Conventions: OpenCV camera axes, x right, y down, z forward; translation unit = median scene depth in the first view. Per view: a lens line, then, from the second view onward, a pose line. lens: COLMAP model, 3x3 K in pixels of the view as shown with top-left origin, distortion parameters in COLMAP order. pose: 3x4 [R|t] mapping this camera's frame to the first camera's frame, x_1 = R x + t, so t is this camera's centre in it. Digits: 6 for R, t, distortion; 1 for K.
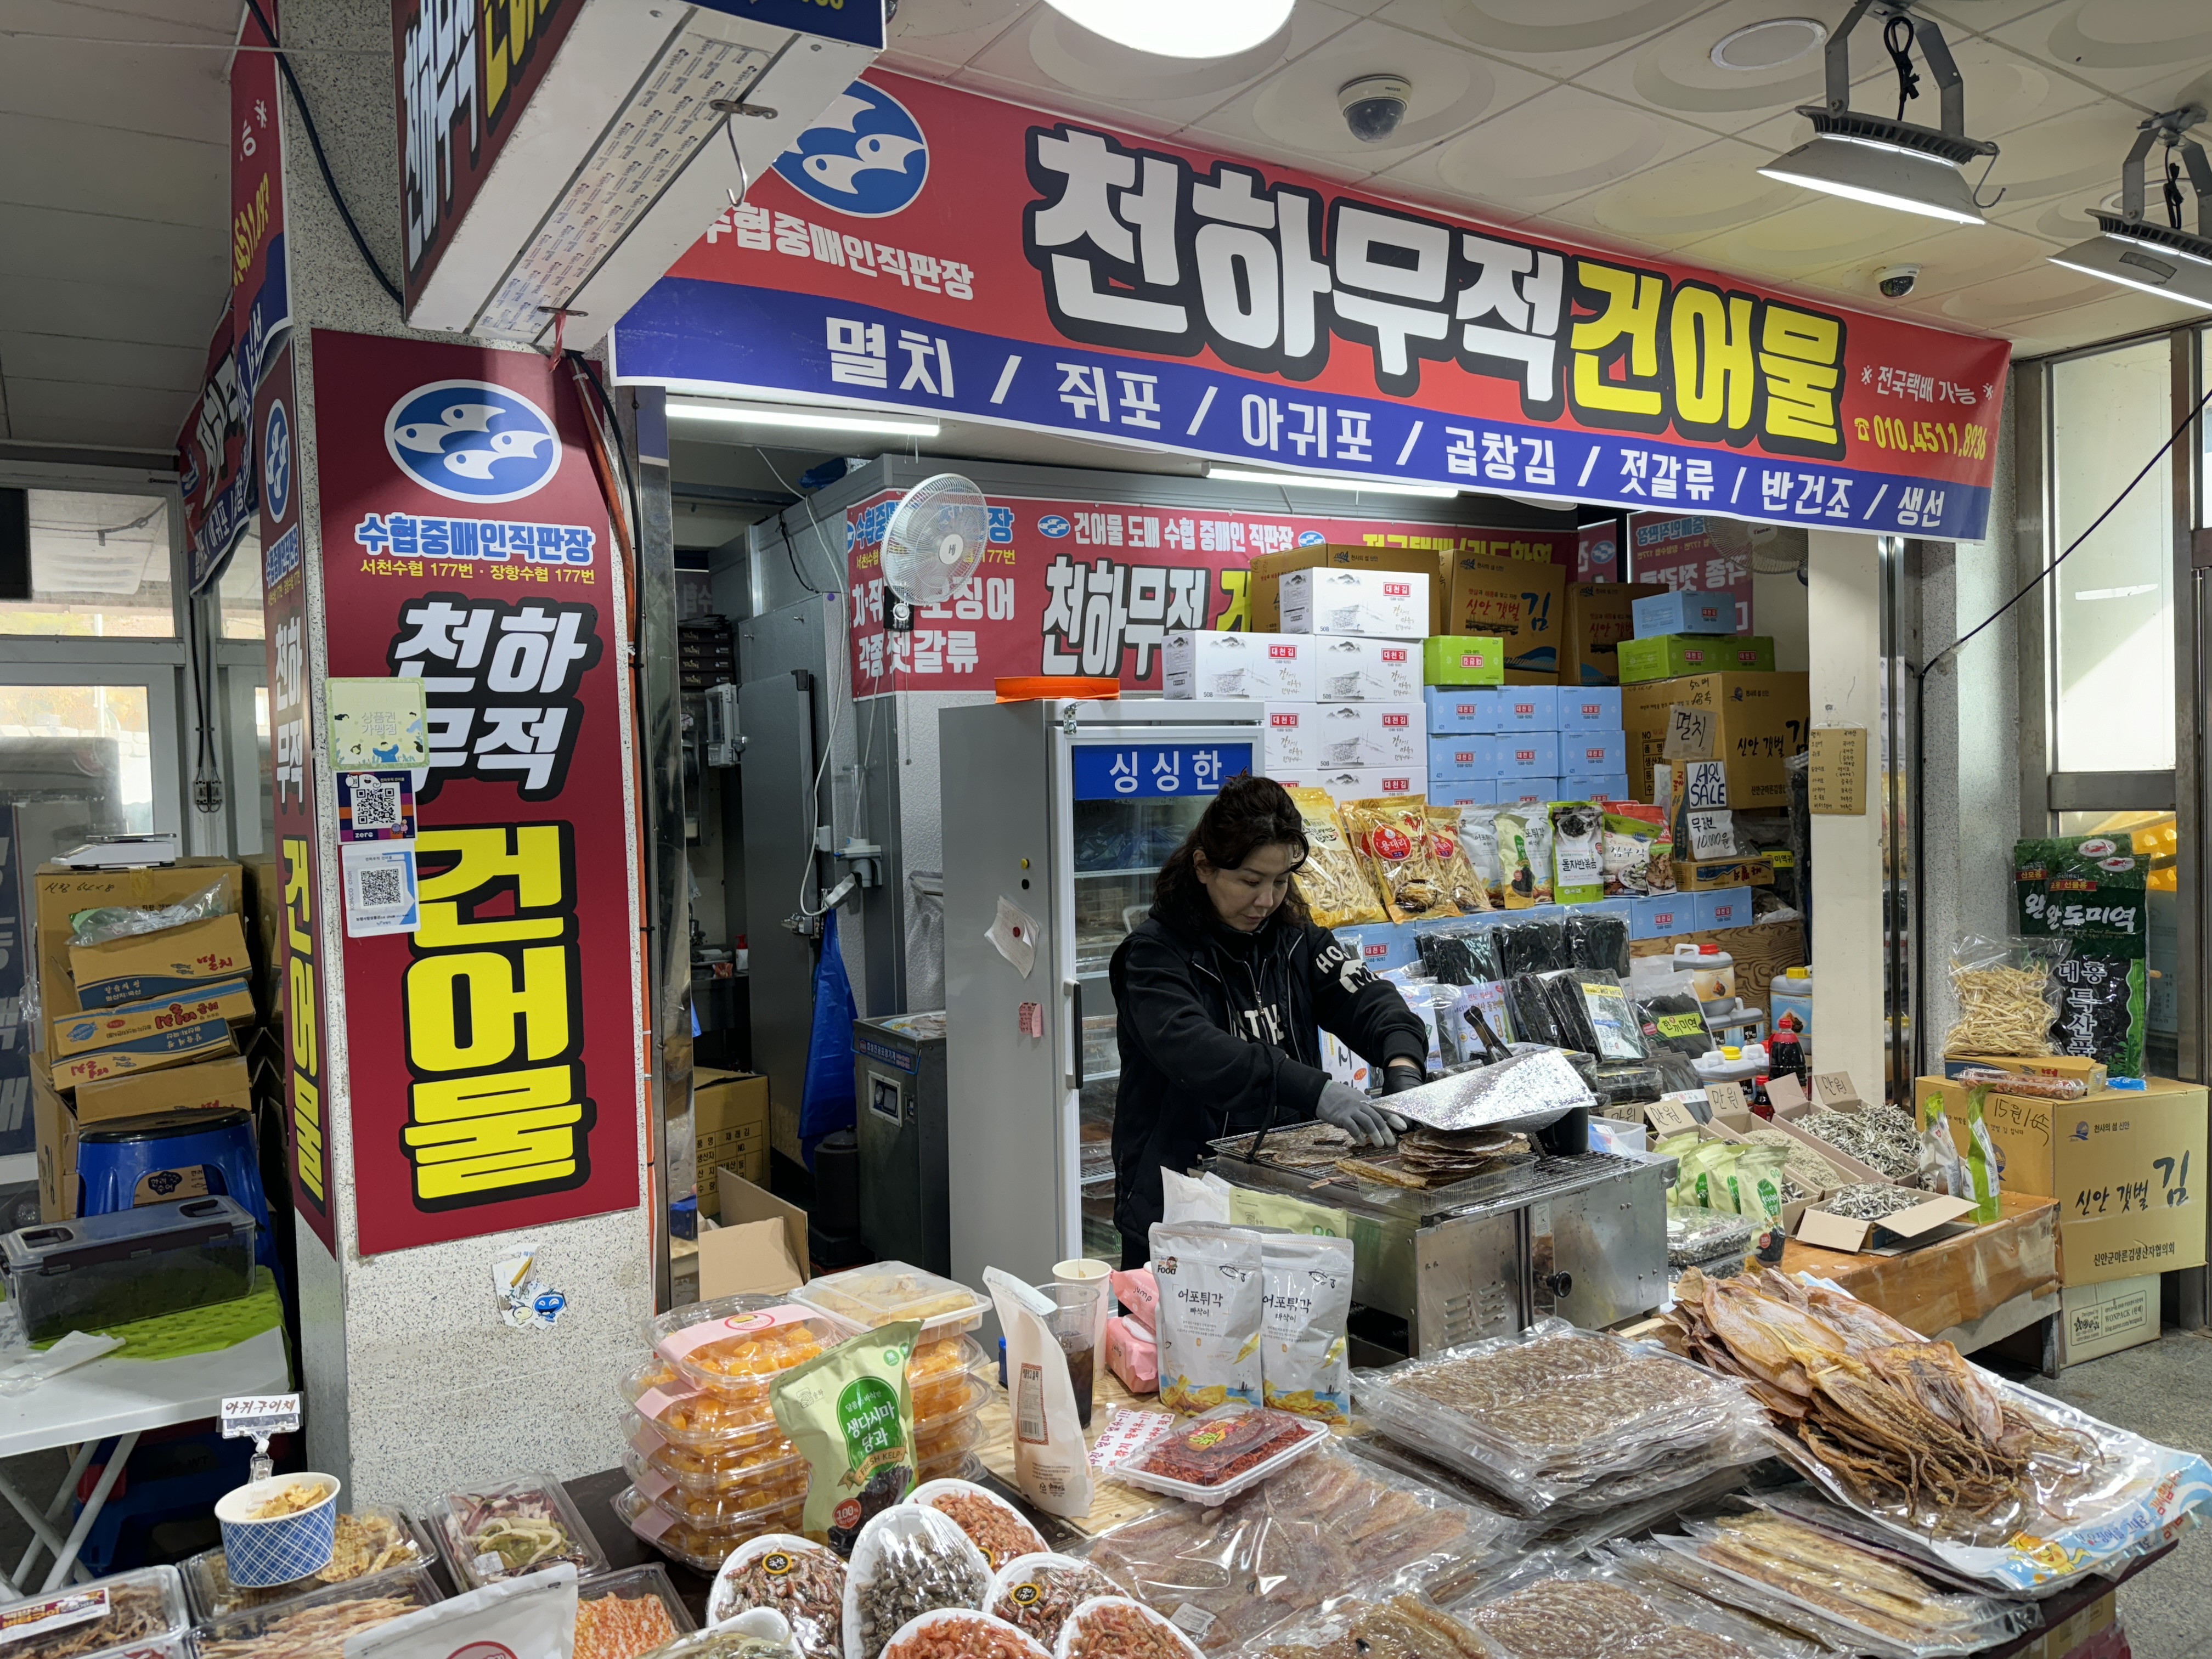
lens RADIAL K [[1625.2, 0, 1106.0], [0, 1625.2, 829.5], [0, 0, 1]] dist [0.008858, 0.009832]
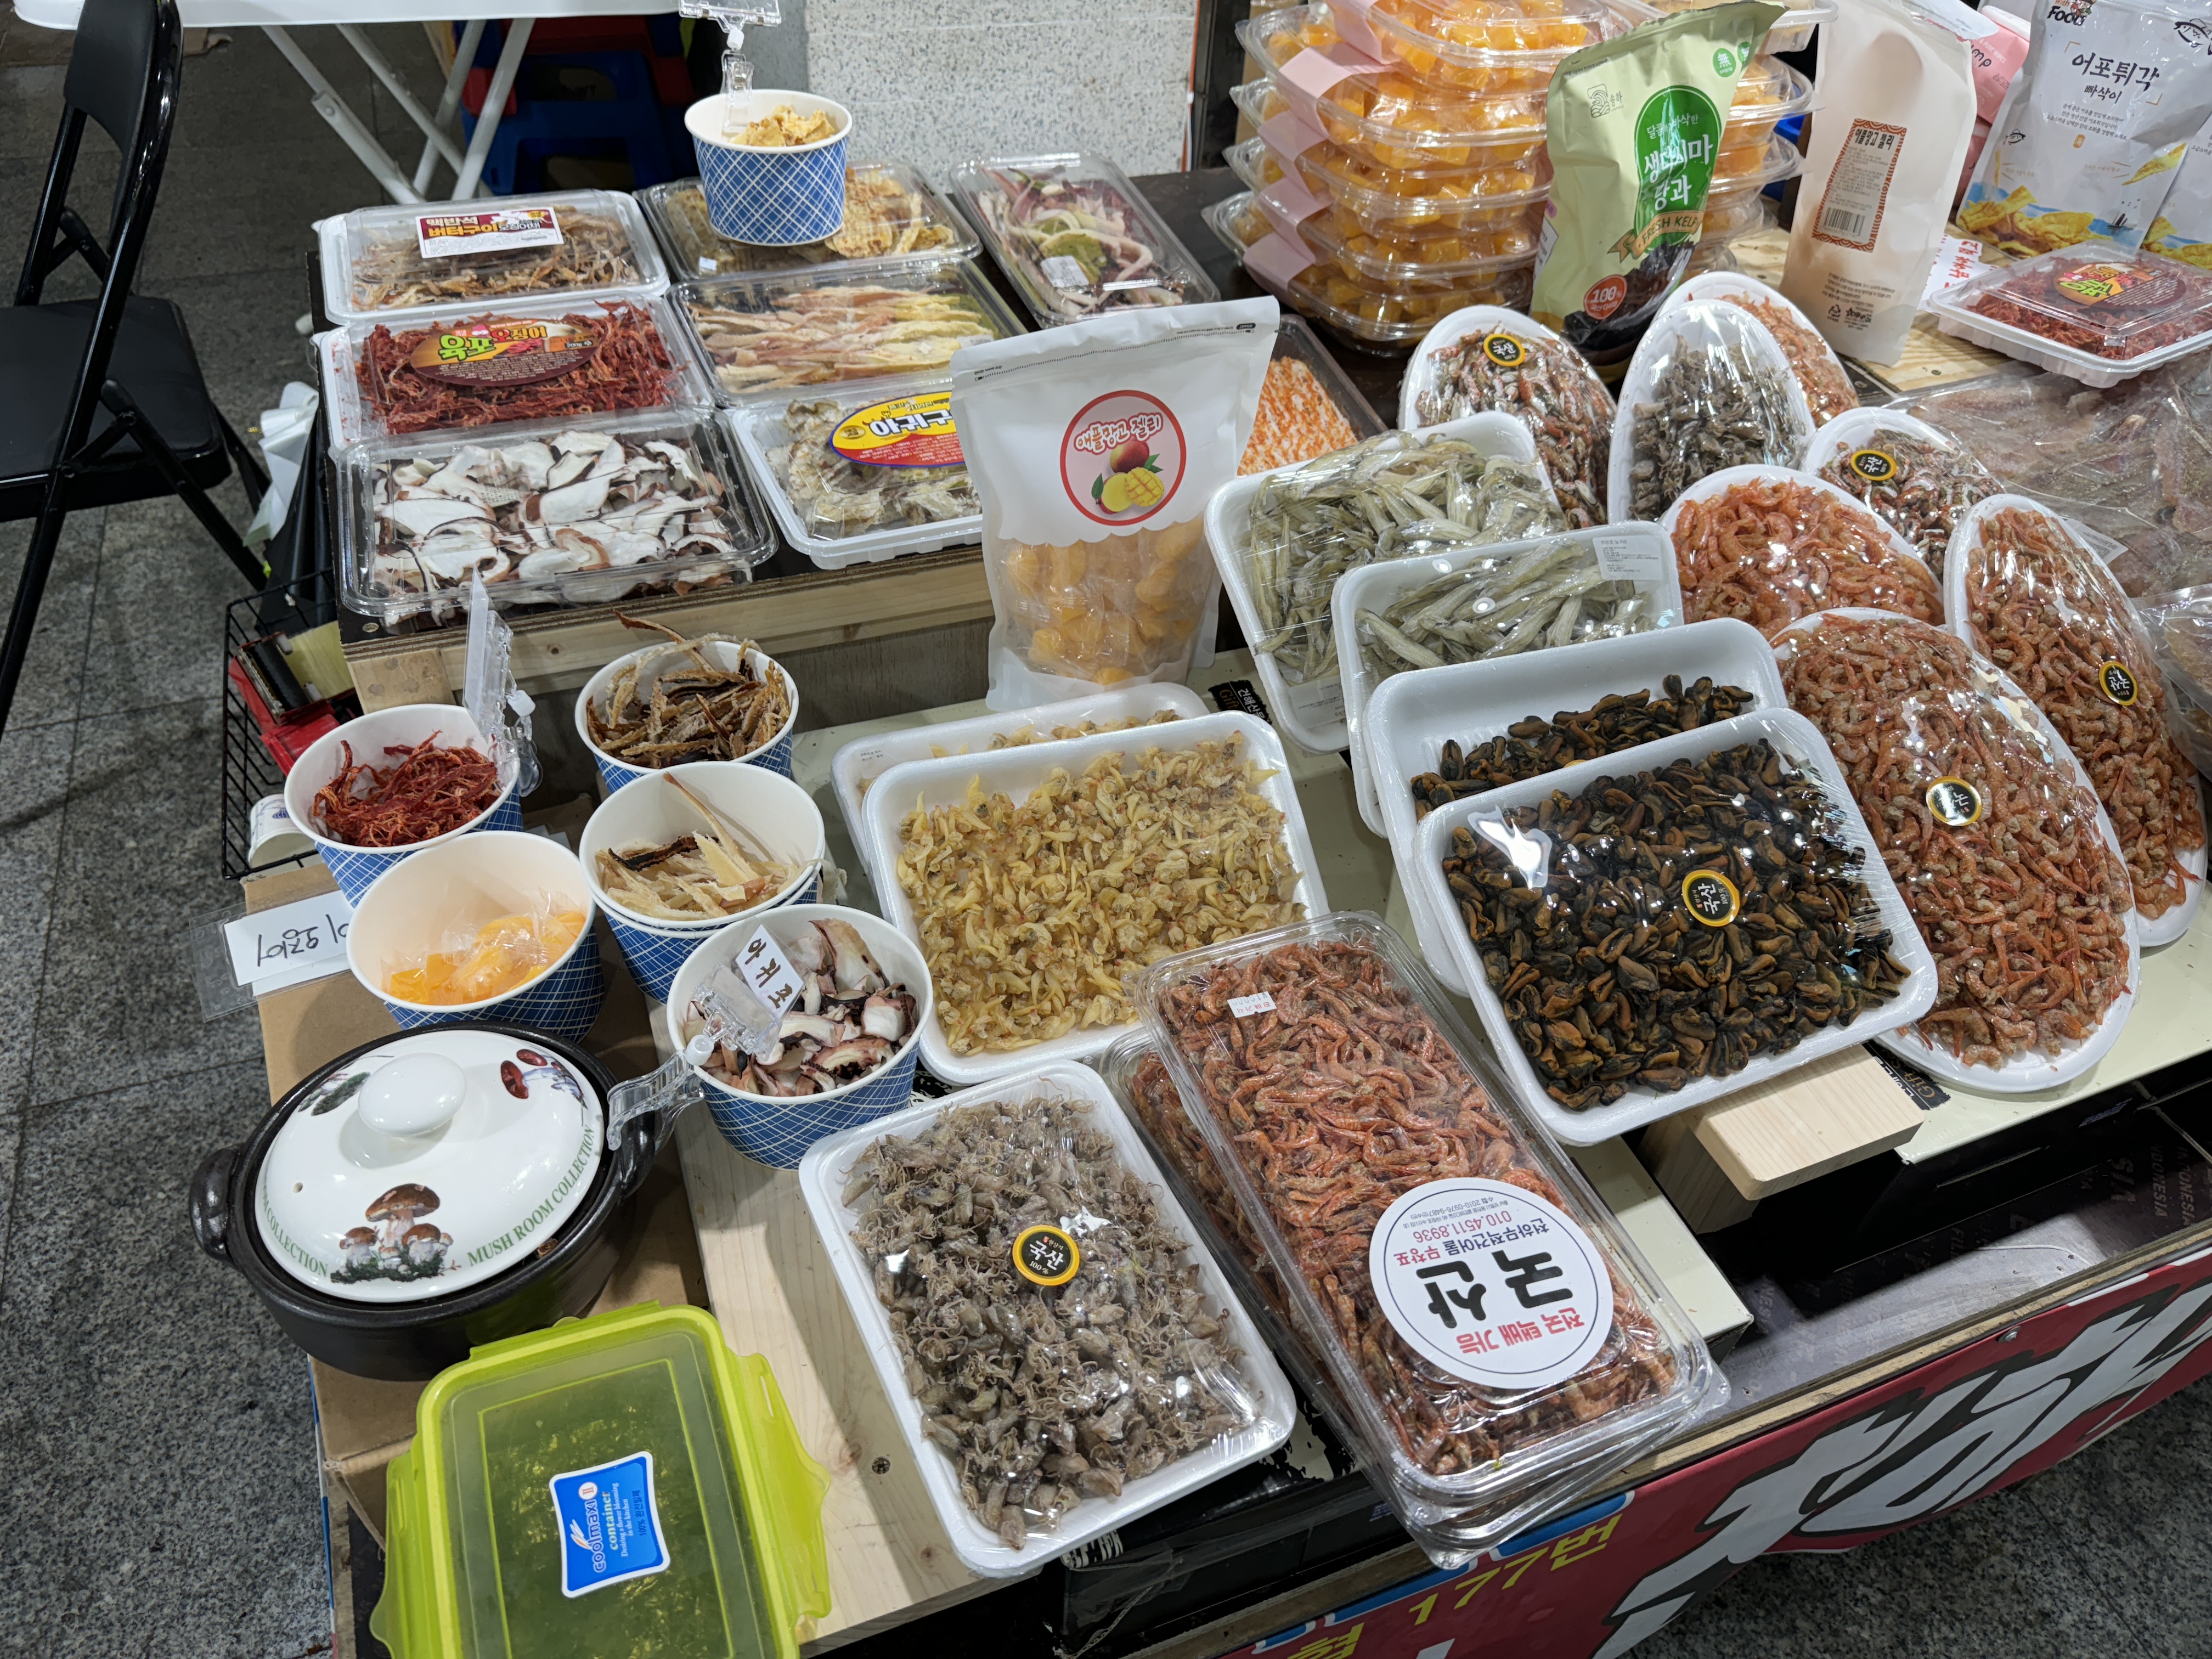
lens RADIAL K [[1558.3, 0, 1106.0], [0, 1558.3, 829.5], [0, 0, 1]] dist [0.003145, -0.060808]
pose [[0.975827, 0.204812, -0.076245, -0.257770], [-0.102506, 0.737066, 0.668001, 0.179437], [0.193012, -0.644038, 0.740244, 0.358838]]
